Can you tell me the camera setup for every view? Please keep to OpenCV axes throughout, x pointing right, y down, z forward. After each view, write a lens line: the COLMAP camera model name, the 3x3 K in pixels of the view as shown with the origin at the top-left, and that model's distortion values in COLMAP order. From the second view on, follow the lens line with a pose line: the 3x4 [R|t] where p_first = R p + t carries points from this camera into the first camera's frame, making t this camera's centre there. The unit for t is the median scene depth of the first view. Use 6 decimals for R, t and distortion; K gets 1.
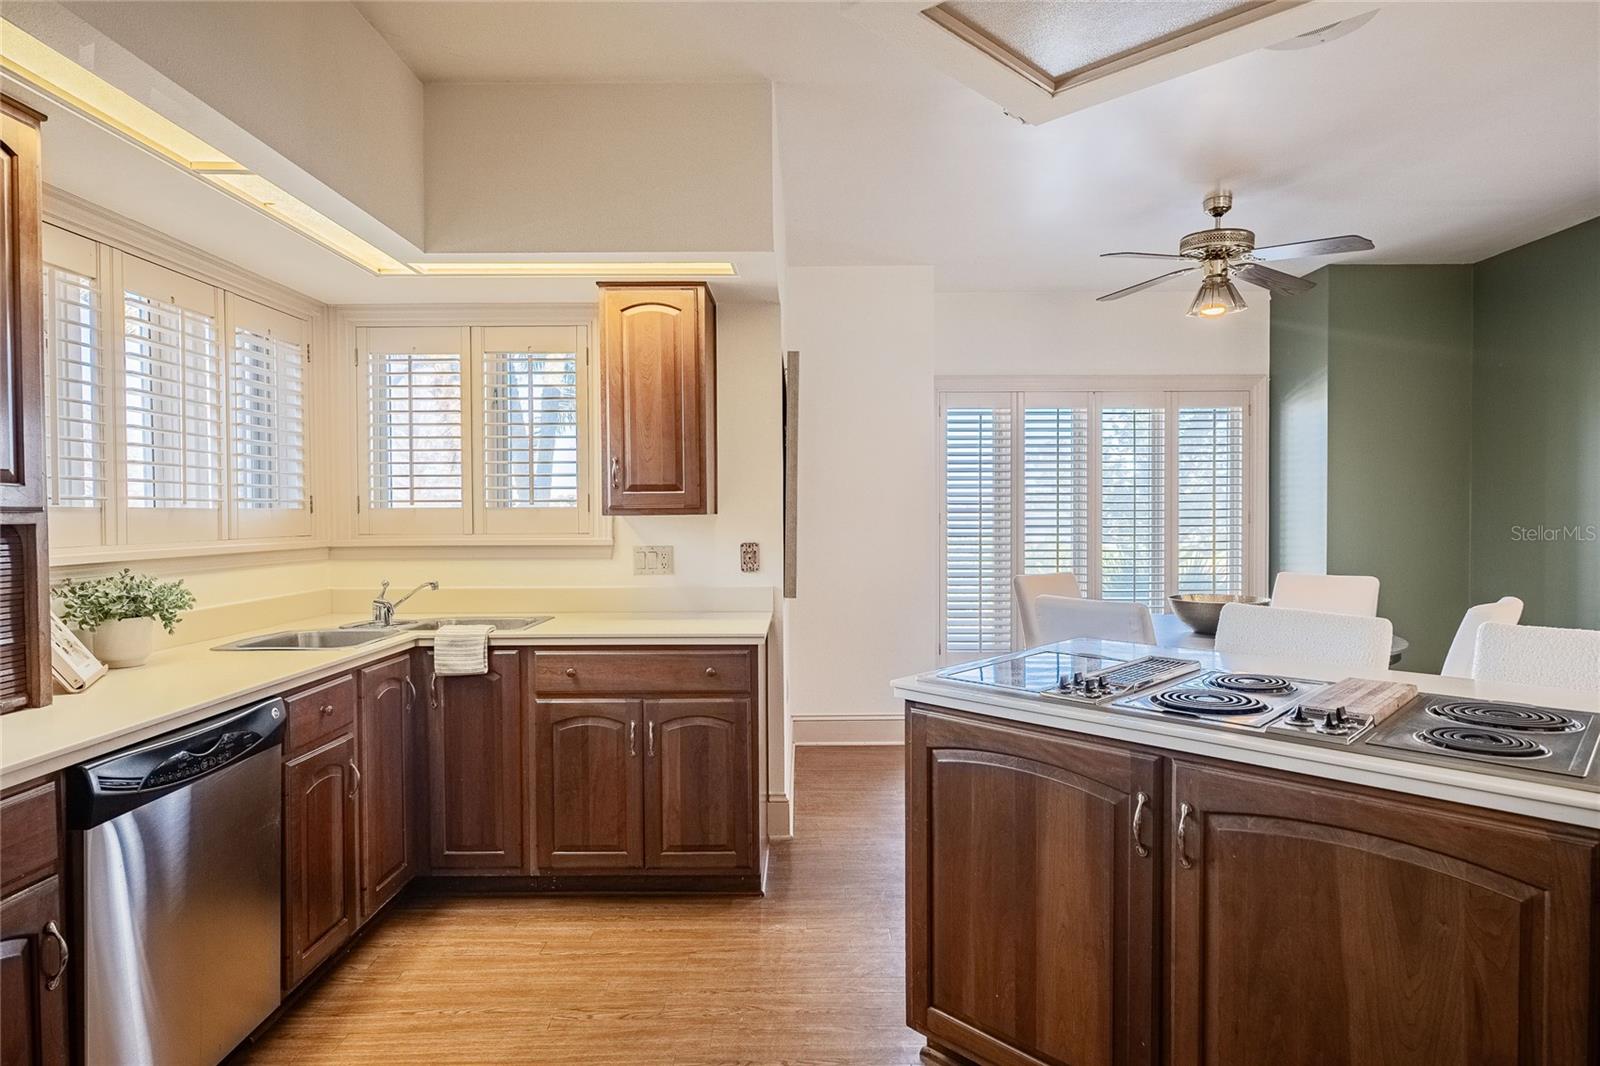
lens RADIAL K [[887.6, 0, 800.0], [0, 887.6, 533.0], [0, 0, 1]] dist [-0.004337, -0.003194]
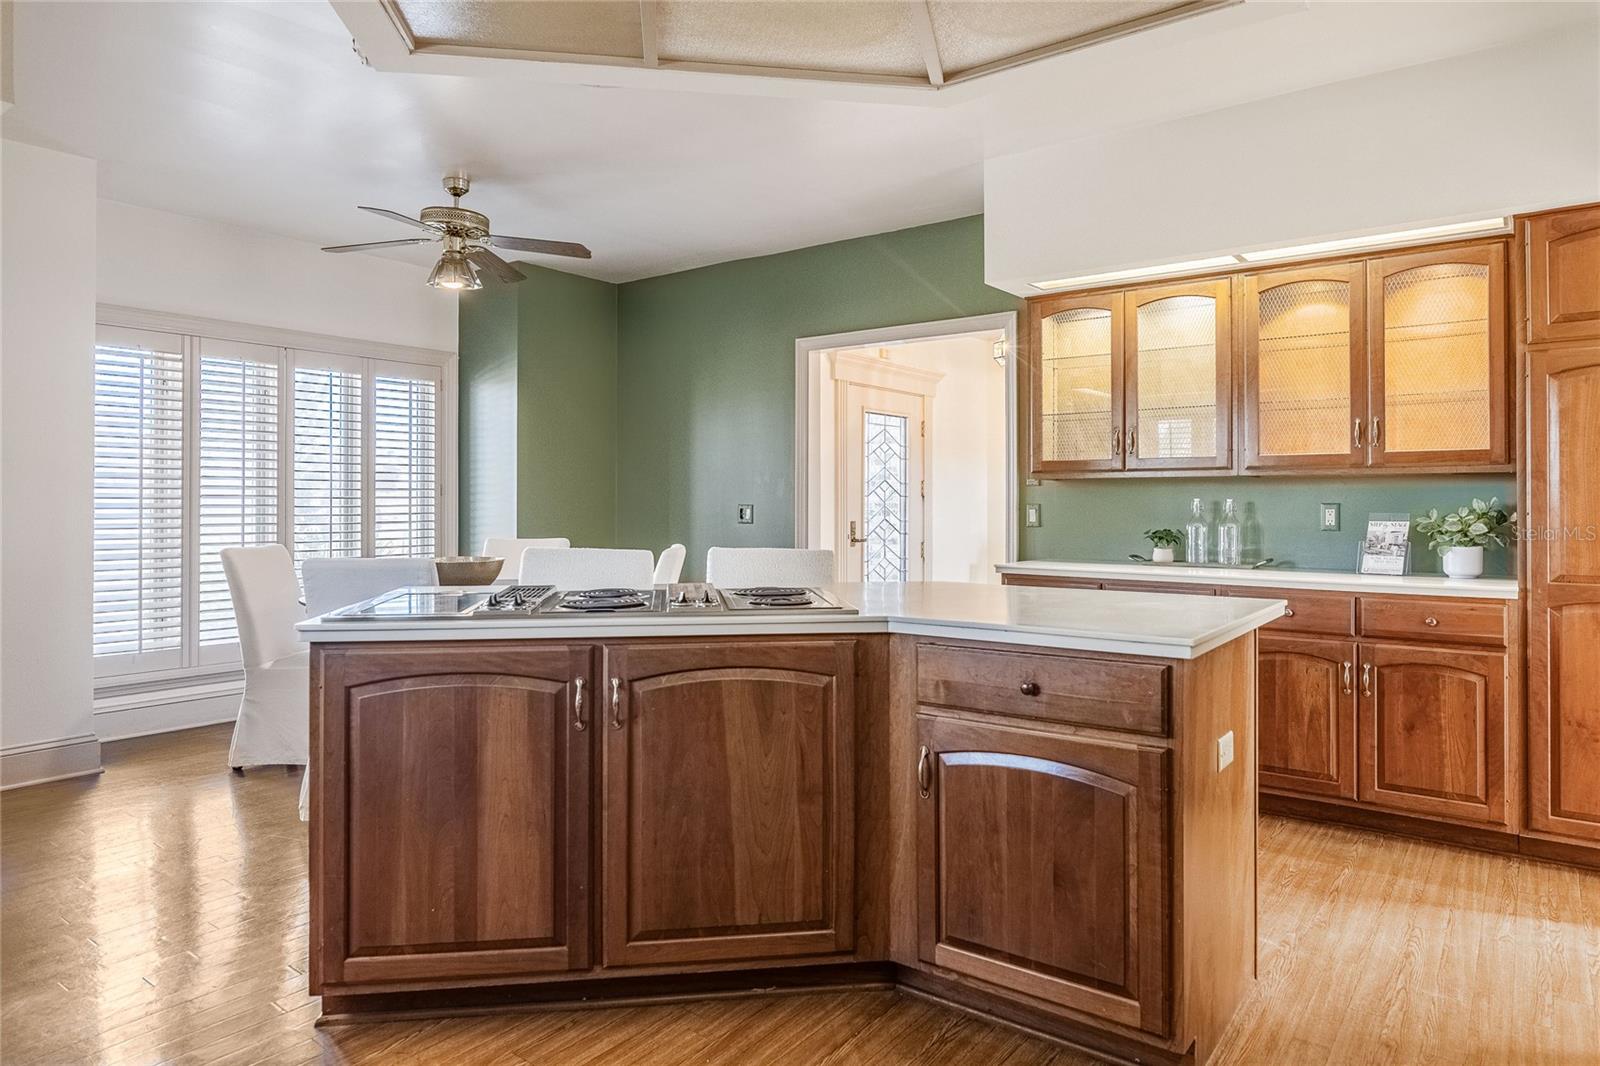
lens RADIAL K [[993.3, 0, 800.0], [0, 993.3, 505.5], [0, 0, 1]] dist [0.003308, 0.000763]
pose [[0.599247, 0.004417, 0.800552, -0.307019], [0.015358, 0.999737, -0.017012, 0.049640], [-0.800417, 0.022489, 0.599021, -0.036877]]
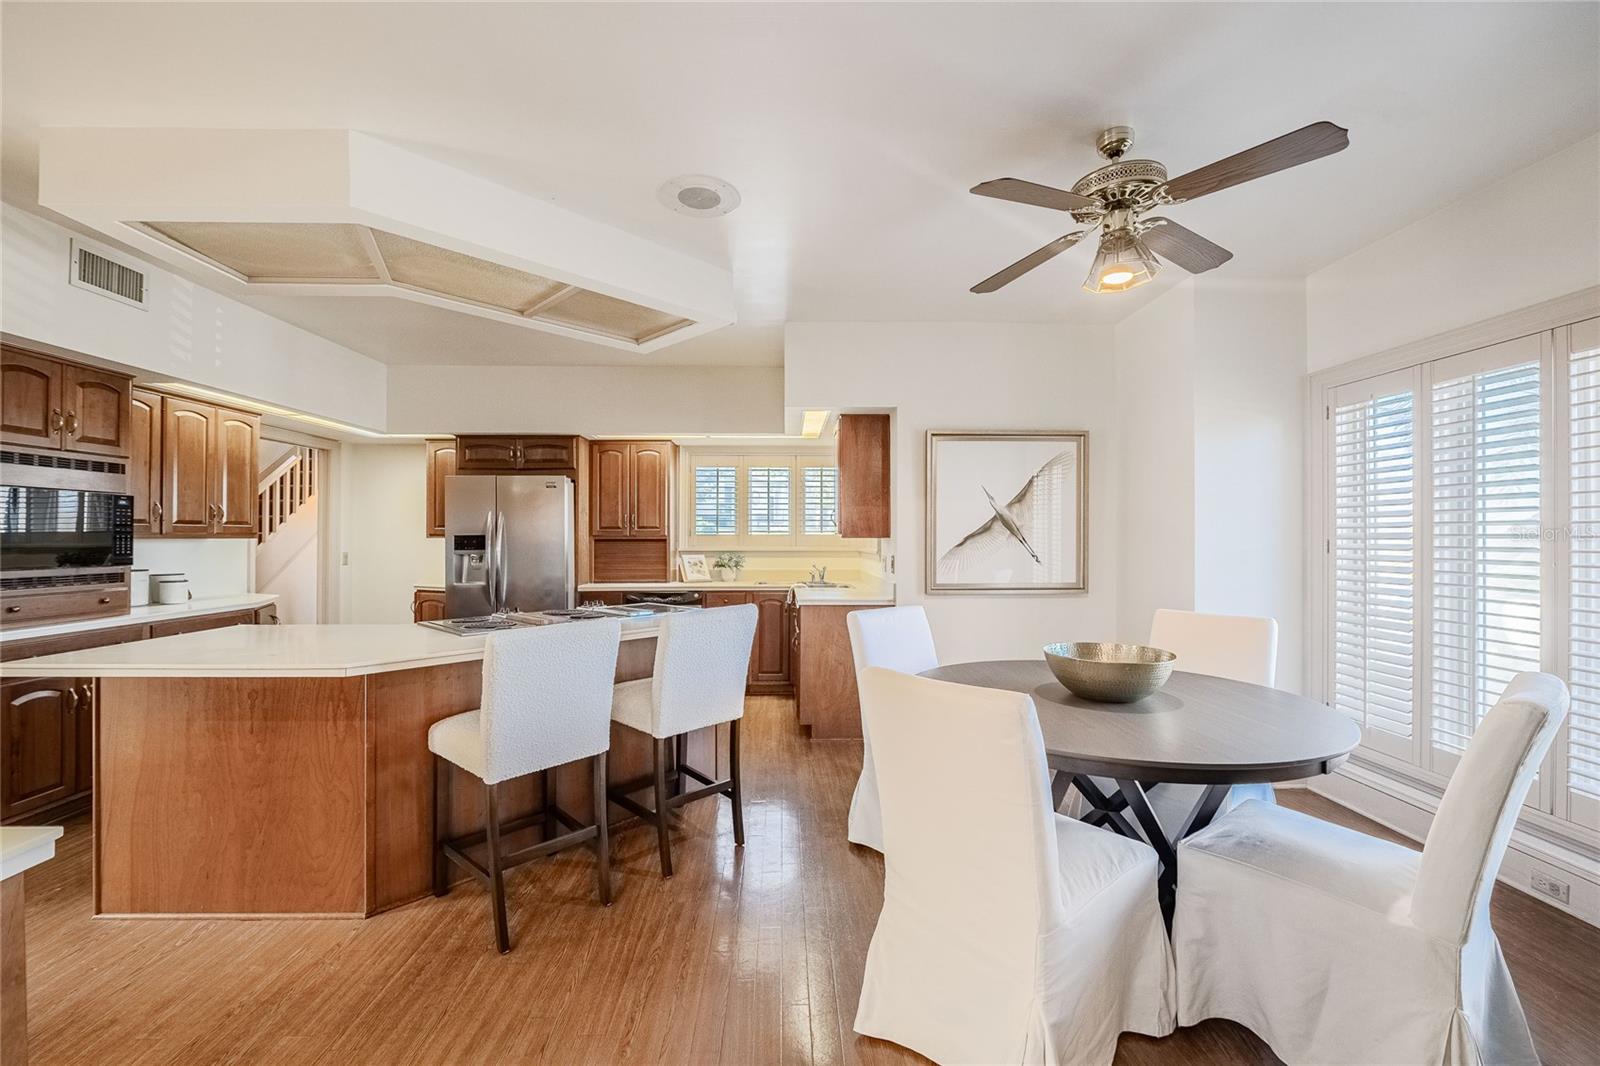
lens RADIAL K [[655.9, 0, 807.1], [0, 655.9, 534.2], [0, 0, 1]] dist [-0.000316, -0.000110]
pose [[0.028507, 0.001275, -0.999593, 1.413275], [-0.022525, 0.999746, 0.000633, -0.031219], [0.999340, 0.022497, 0.028529, 0.988649]]
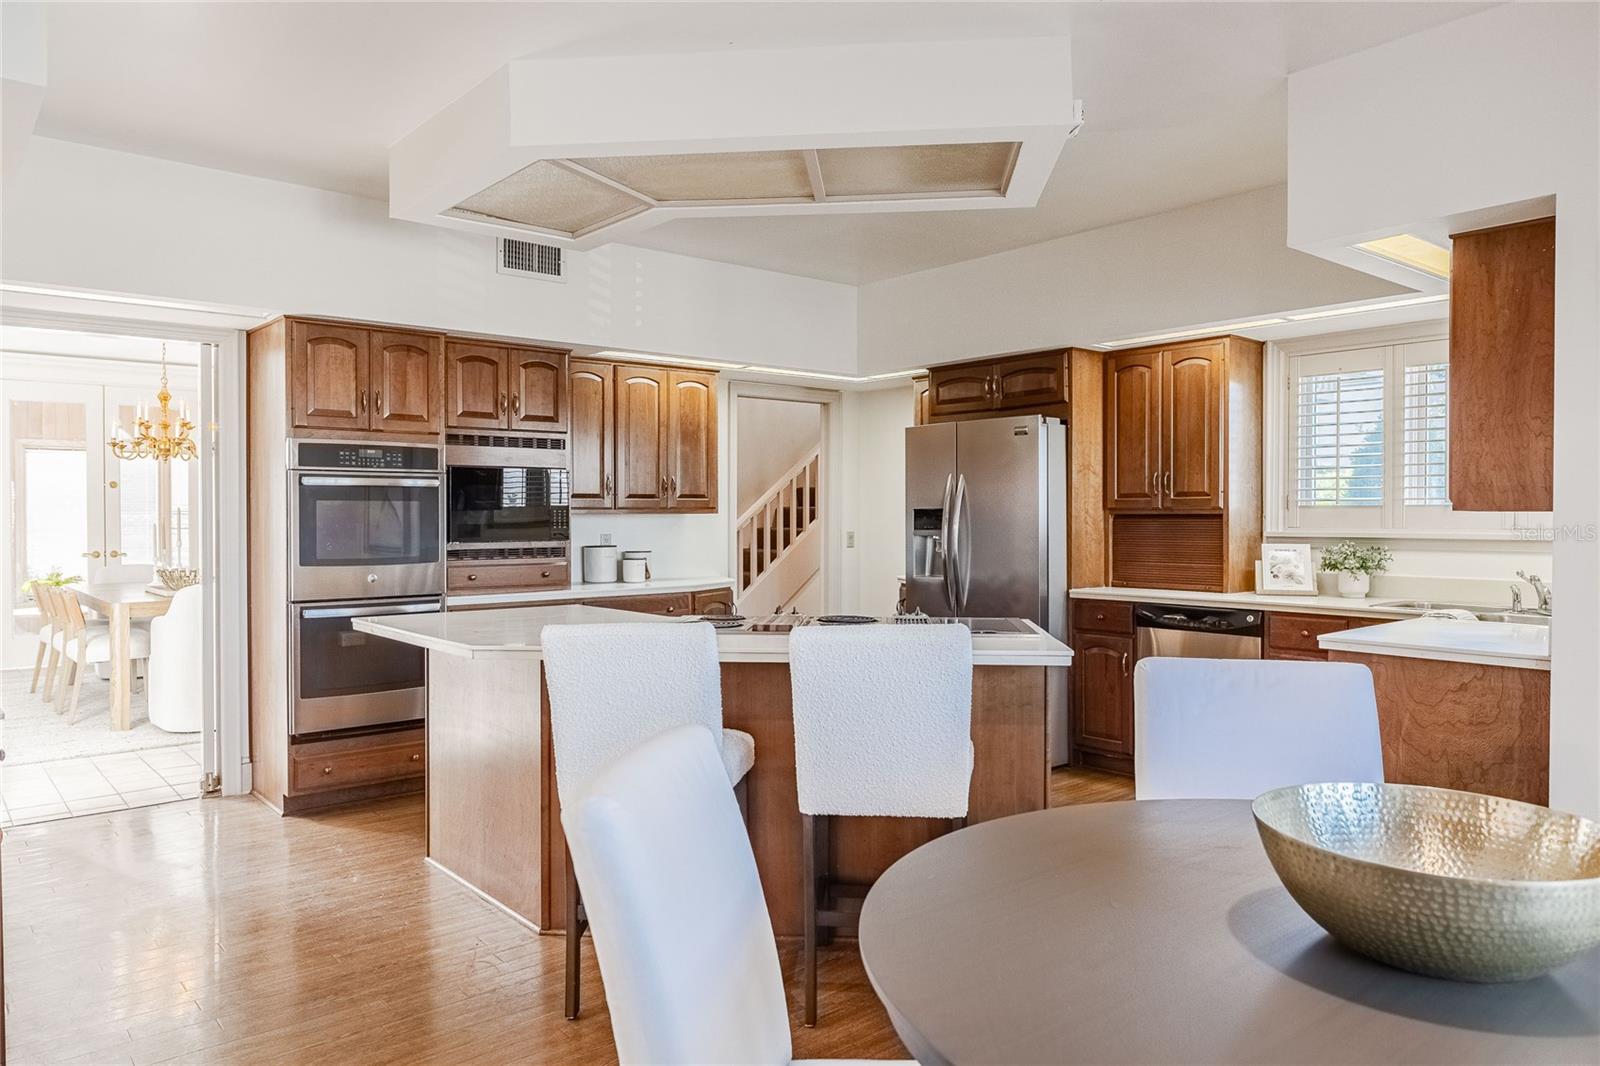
lens RADIAL K [[1097.0, 0, 802.1], [0, 1097.0, 524.3], [0, 0, 1]] dist [0.008841, 0.001518]
pose [[-0.765798, 0.013024, -0.642950, 1.152985], [-0.008304, 0.999511, 0.030137, -0.038528], [0.643028, 0.028418, -0.765315, 1.567851]]
